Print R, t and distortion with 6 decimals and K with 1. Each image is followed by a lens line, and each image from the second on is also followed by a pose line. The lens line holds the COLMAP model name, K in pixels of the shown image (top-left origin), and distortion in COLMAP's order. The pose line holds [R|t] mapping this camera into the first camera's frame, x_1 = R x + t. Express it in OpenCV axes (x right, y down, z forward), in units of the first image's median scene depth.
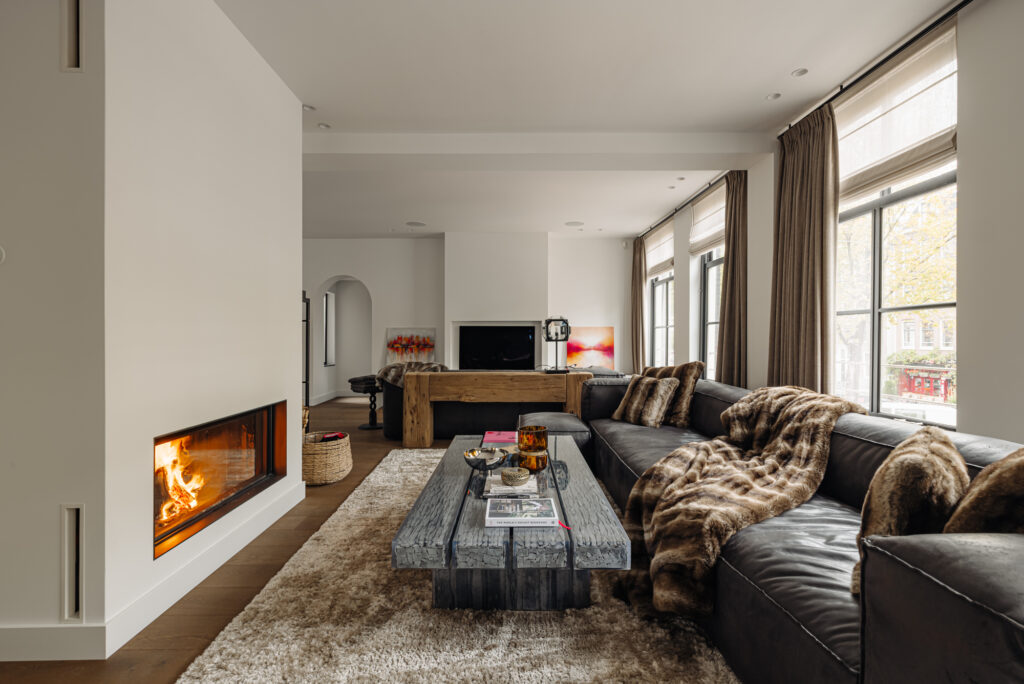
lens RADIAL K [[485.0, 0, 510.1], [0, 485.0, 340.0], [0, 0, 1]] dist [0.005364, -0.000060]
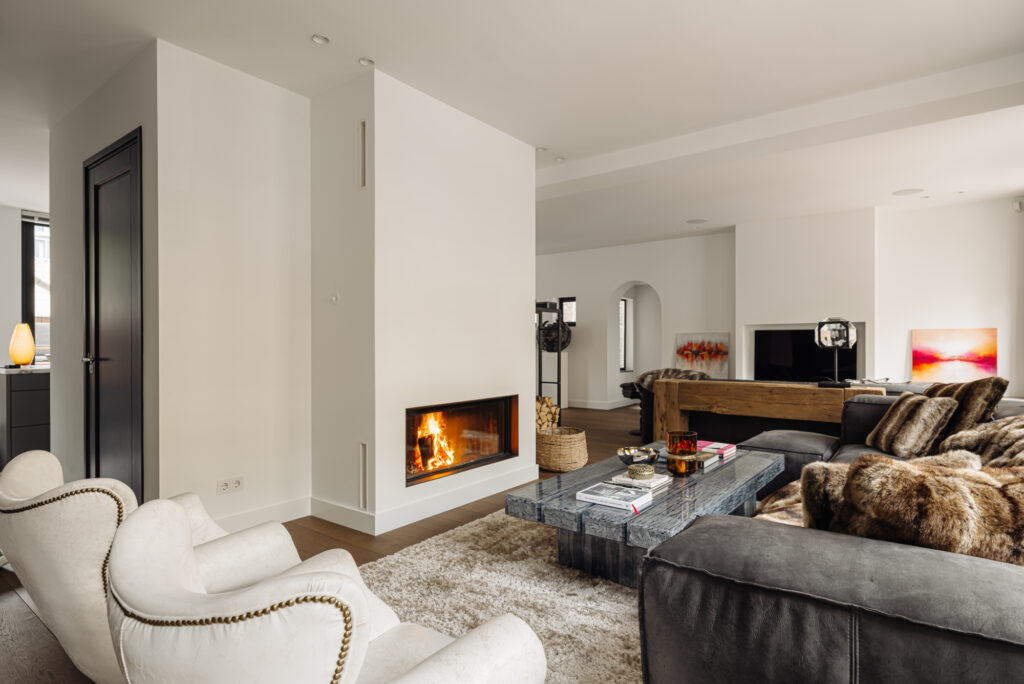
lens RADIAL K [[553.8, 0, 510.0], [0, 553.8, 347.7], [0, 0, 1]] dist [0.000497, -0.000064]
pose [[0.783433, 0.005201, -0.621454, 0.335440], [-0.003067, 0.999985, 0.004504, -0.001354], [0.621468, -0.001623, 0.783438, -0.095425]]
